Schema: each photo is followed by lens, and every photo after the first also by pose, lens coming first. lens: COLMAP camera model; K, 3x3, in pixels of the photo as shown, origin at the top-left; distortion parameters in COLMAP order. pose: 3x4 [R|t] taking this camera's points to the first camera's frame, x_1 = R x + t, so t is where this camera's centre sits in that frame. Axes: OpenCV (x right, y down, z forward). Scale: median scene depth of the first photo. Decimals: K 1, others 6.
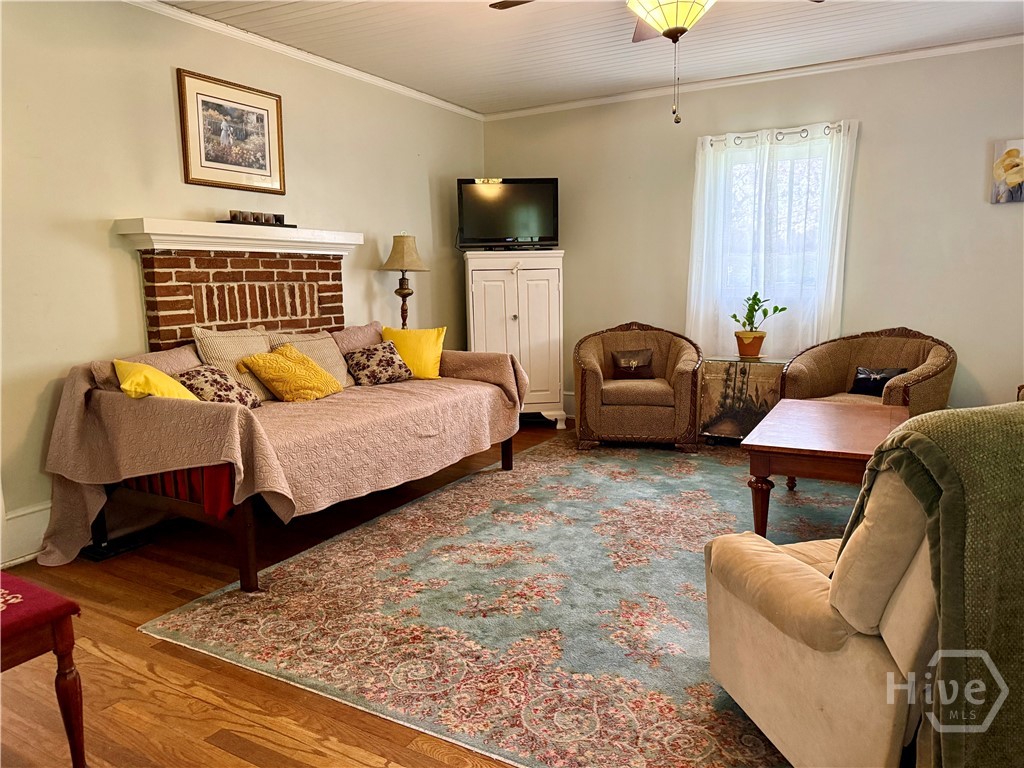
lens RADIAL K [[720.9, 0, 509.0], [0, 720.9, 381.2], [0, 0, 1]] dist [0.089288, -0.102291]
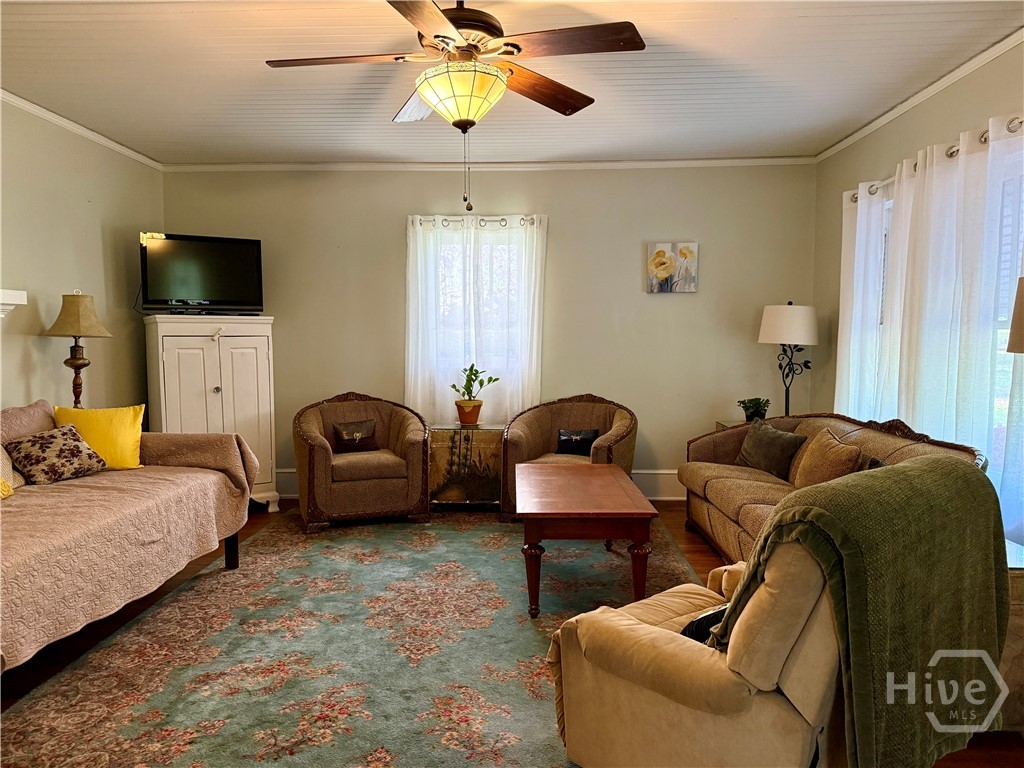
lens RADIAL K [[720.9, 0, 516.0], [0, 720.9, 381.8], [0, 0, 1]] dist [0.089288, -0.102291]
pose [[0.882219, -0.014284, 0.470622, -0.115969], [0.053542, 0.996099, -0.070136, -0.020613], [-0.467785, 0.087074, 0.879543, 0.050272]]
